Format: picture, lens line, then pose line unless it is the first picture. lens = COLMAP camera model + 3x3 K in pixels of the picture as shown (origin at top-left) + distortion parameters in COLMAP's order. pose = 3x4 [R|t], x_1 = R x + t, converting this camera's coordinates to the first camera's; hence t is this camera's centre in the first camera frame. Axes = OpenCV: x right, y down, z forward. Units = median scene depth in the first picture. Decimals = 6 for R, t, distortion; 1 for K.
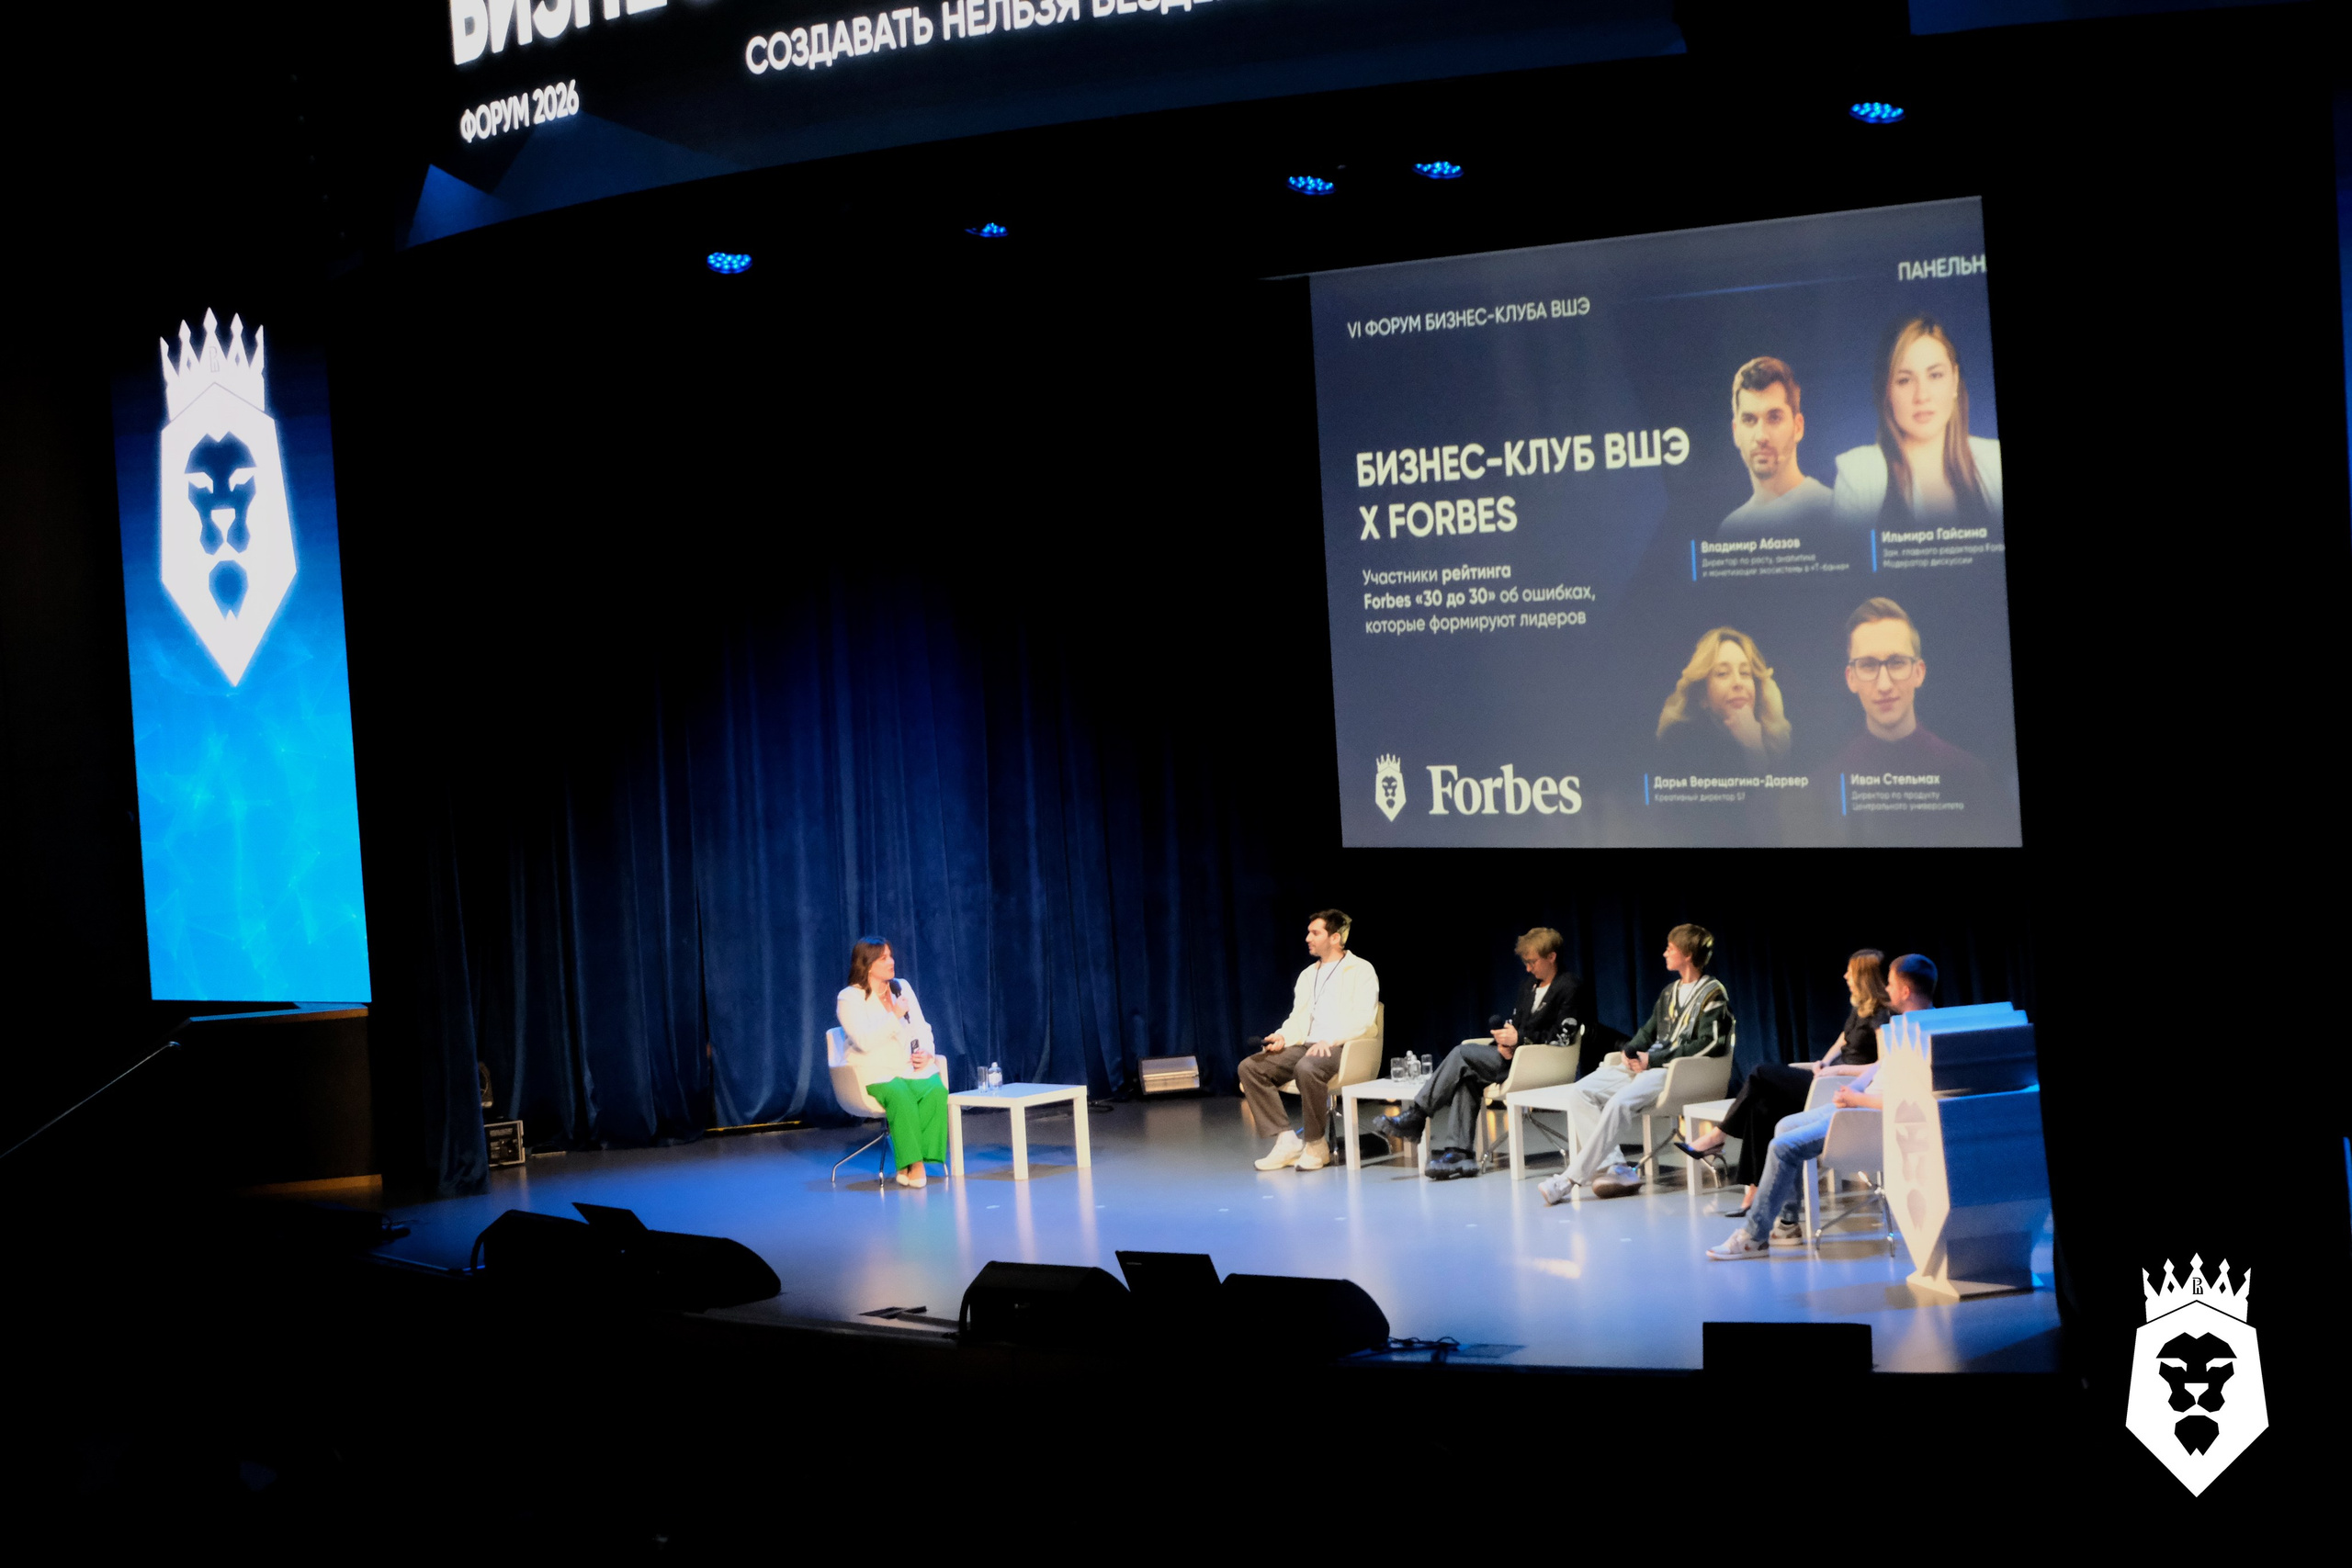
lens RADIAL K [[4614.1, 0, 1176.0], [0, 4614.1, 784.0], [0, 0, 1]] dist [-0.224505, 2.325473]
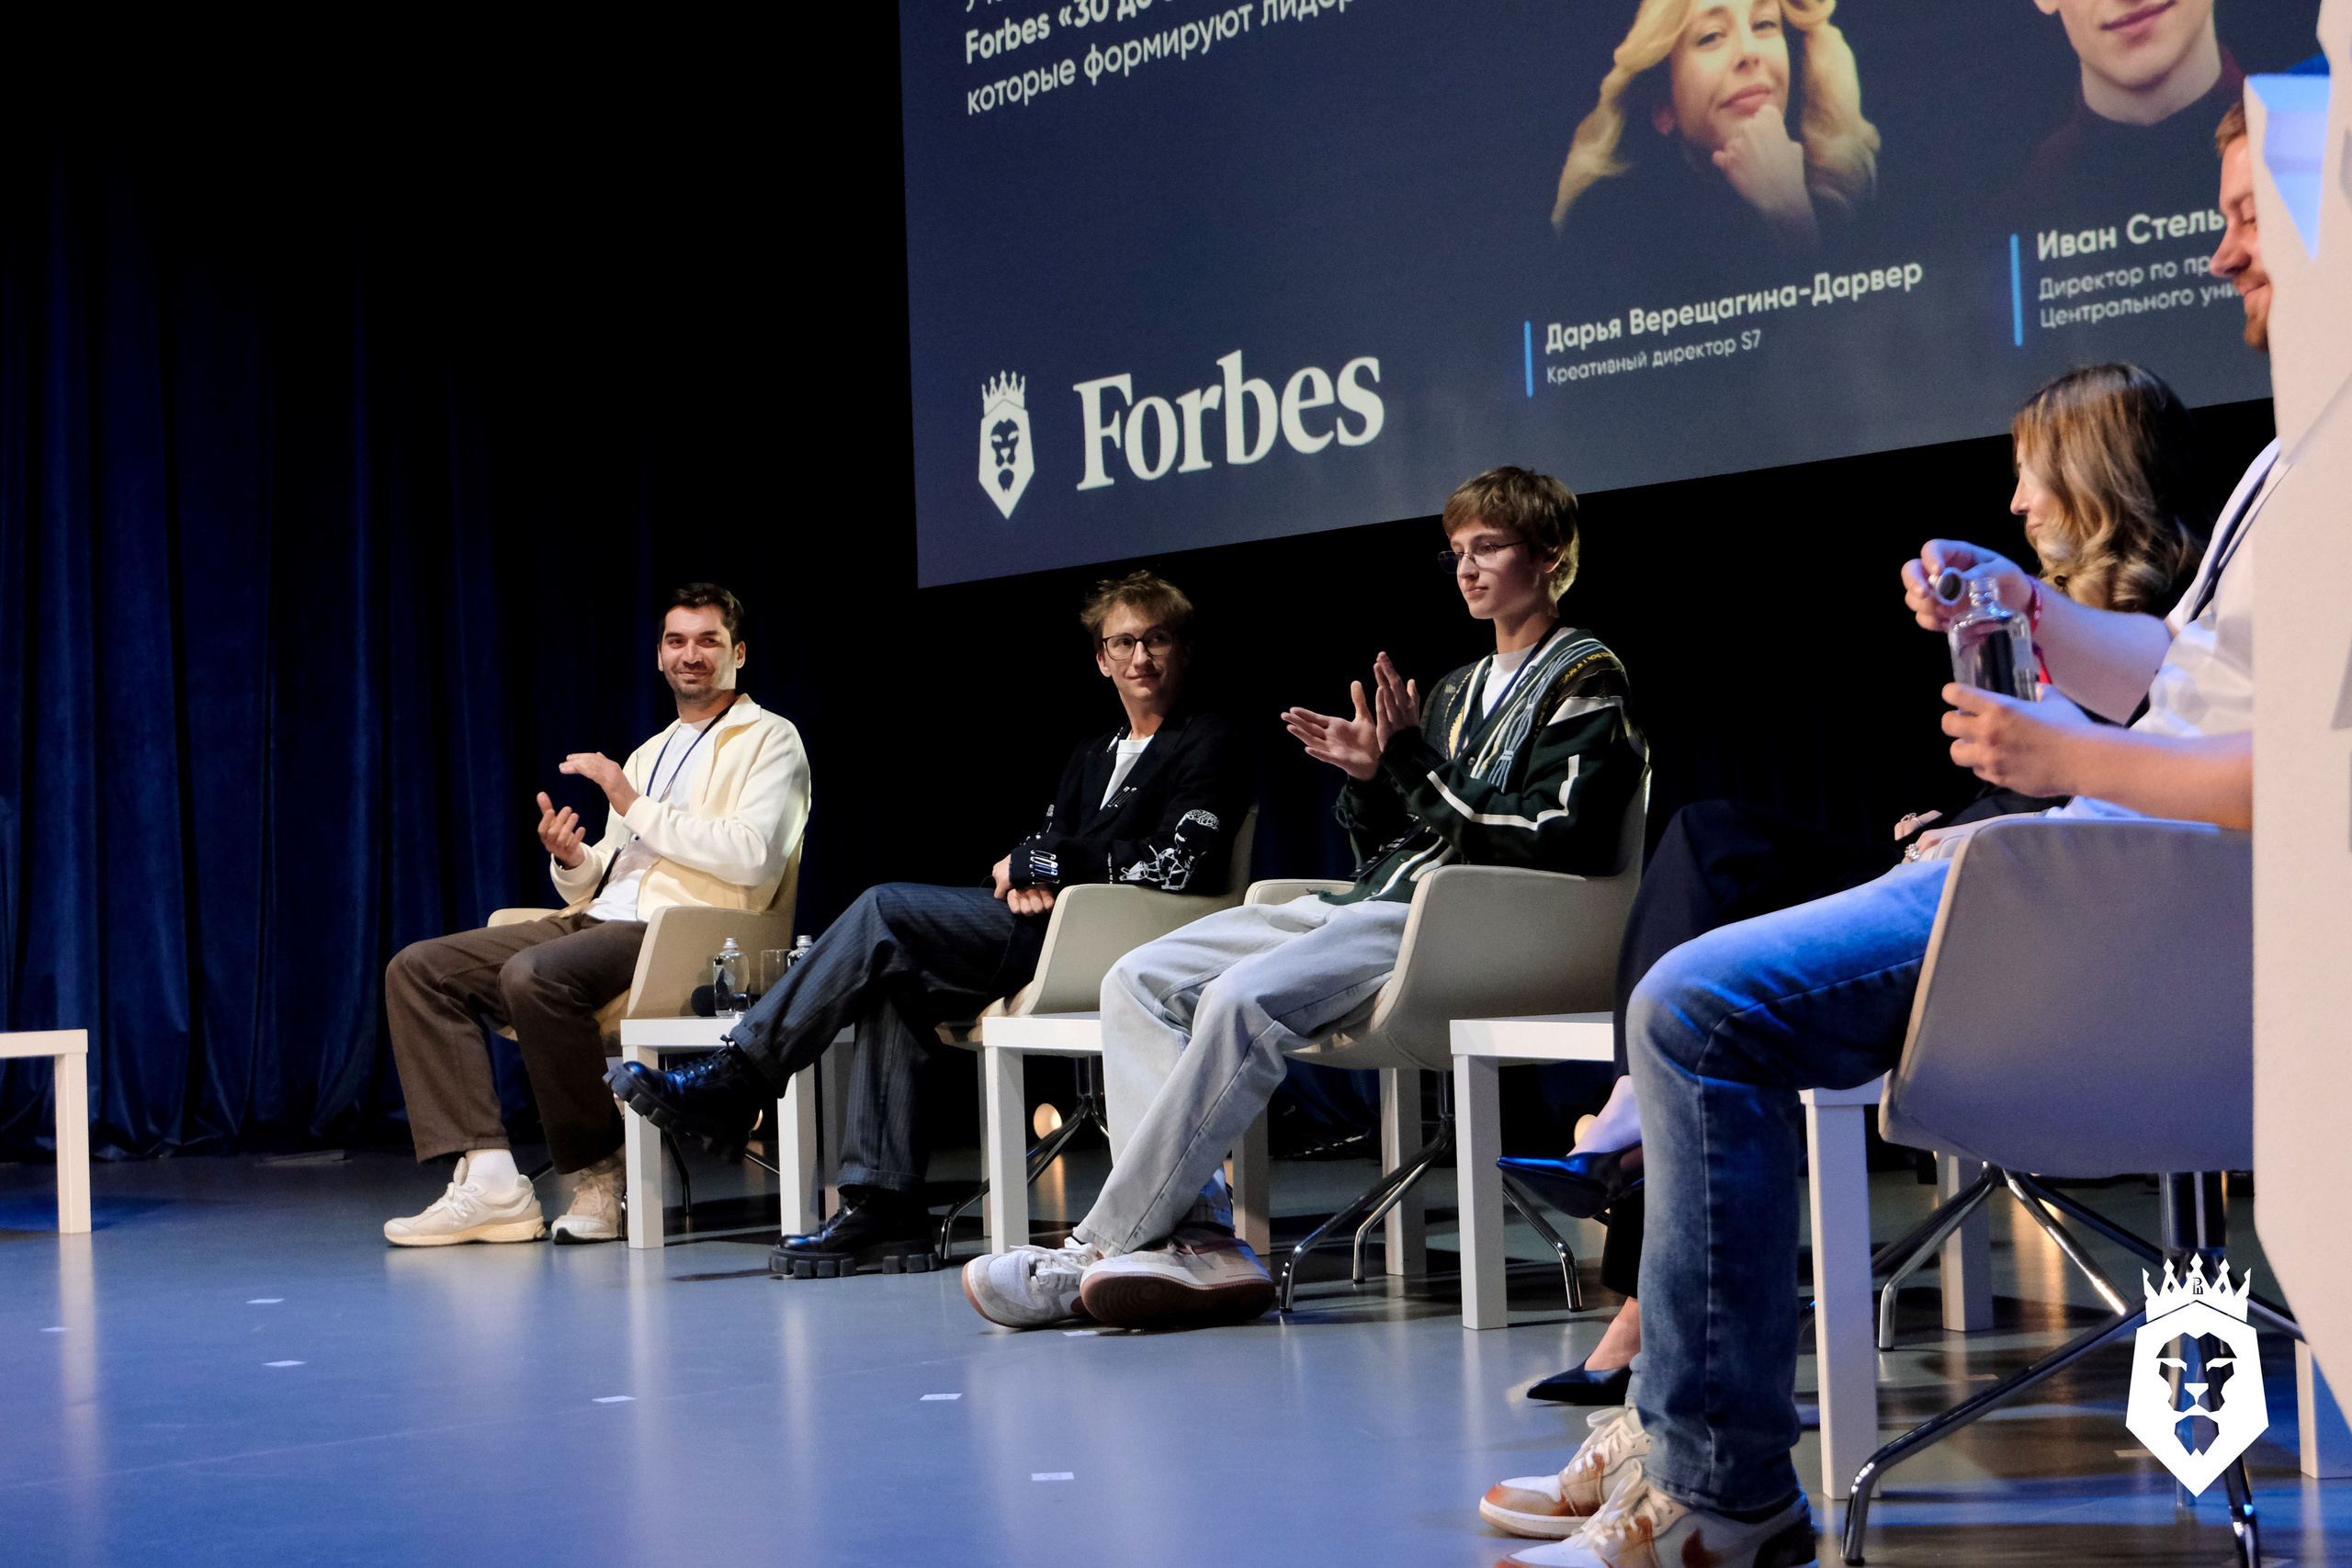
lens RADIAL K [[3734.8, 0, 1176.0], [0, 3734.8, 784.0], [0, 0, 1]] dist [-0.052881, 0.016498]
pose [[0.996936, 0.023805, -0.074508, 0.096242], [-0.029104, 0.997062, -0.070854, 0.063116], [0.072603, 0.072805, 0.994700, 0.667135]]
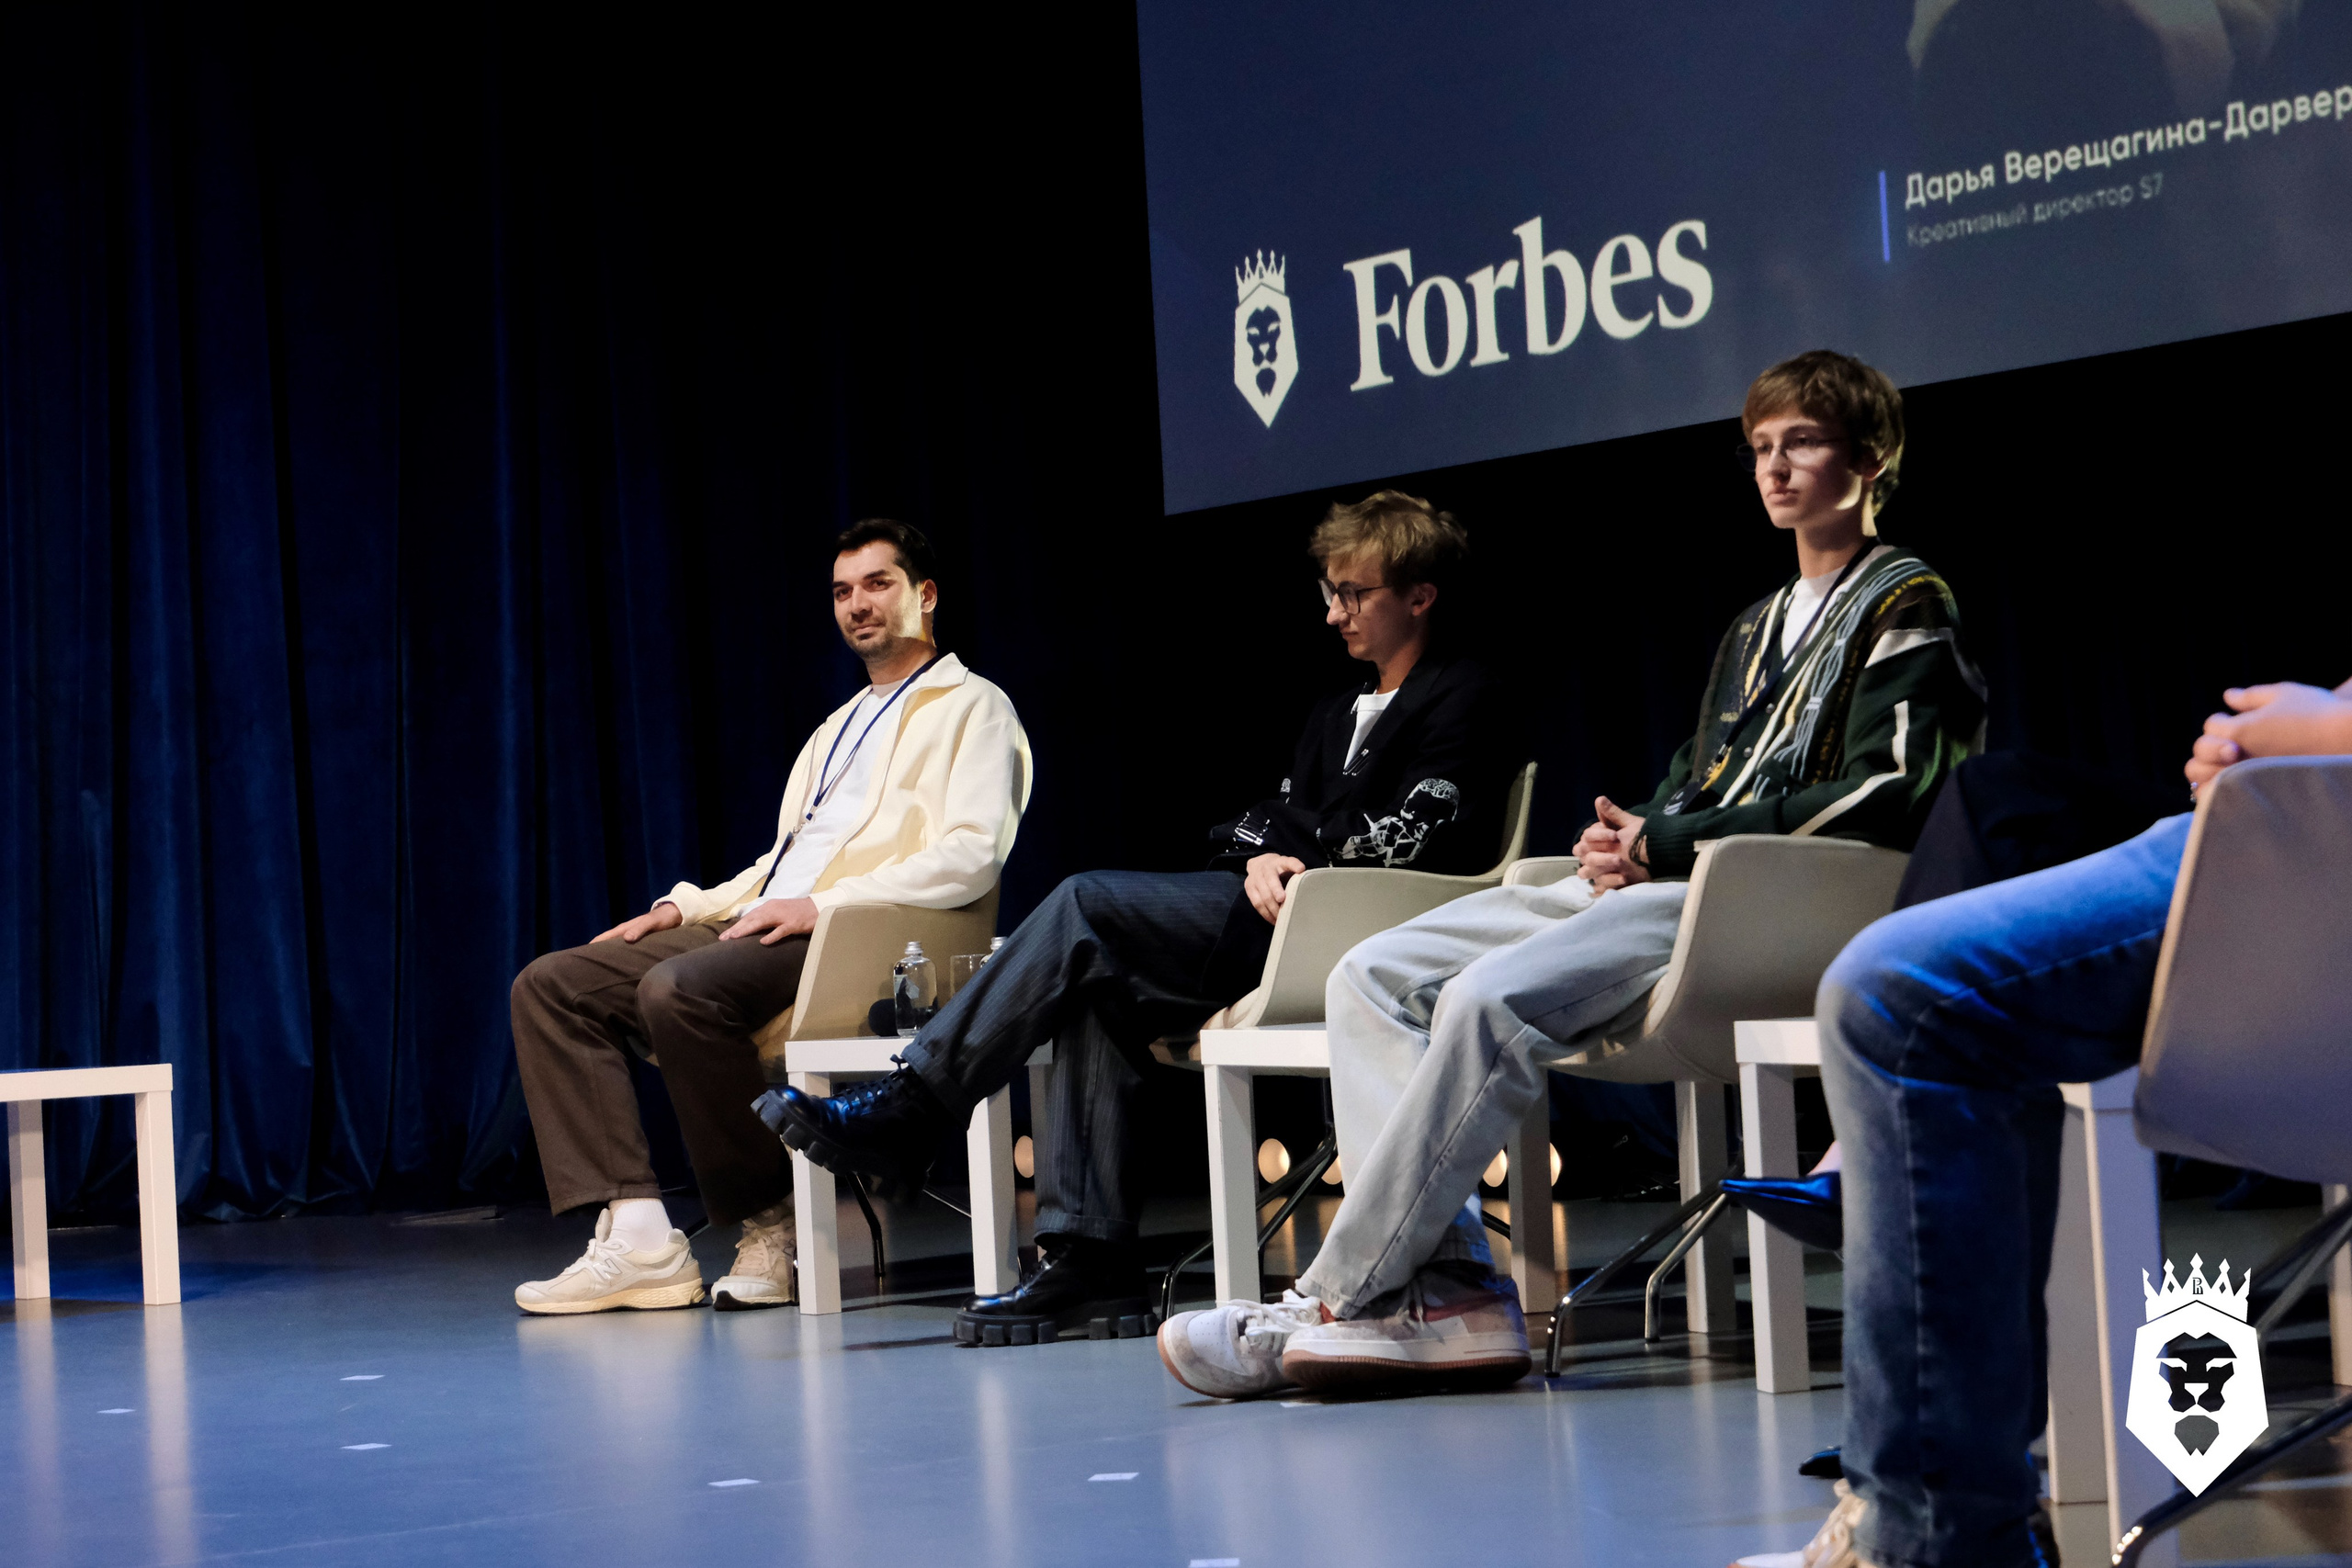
lens RADIAL K [[4618.1, 0, 1176.0], [0, 4618.1, 784.0], [0, 0, 1]] dist [-0.067904, -0.058121]
pose [[0.987299, 0.003455, -0.158834, 0.104323], [-0.013456, 0.997990, -0.061931, 0.063611], [0.158300, 0.063282, 0.985361, 0.661100]]
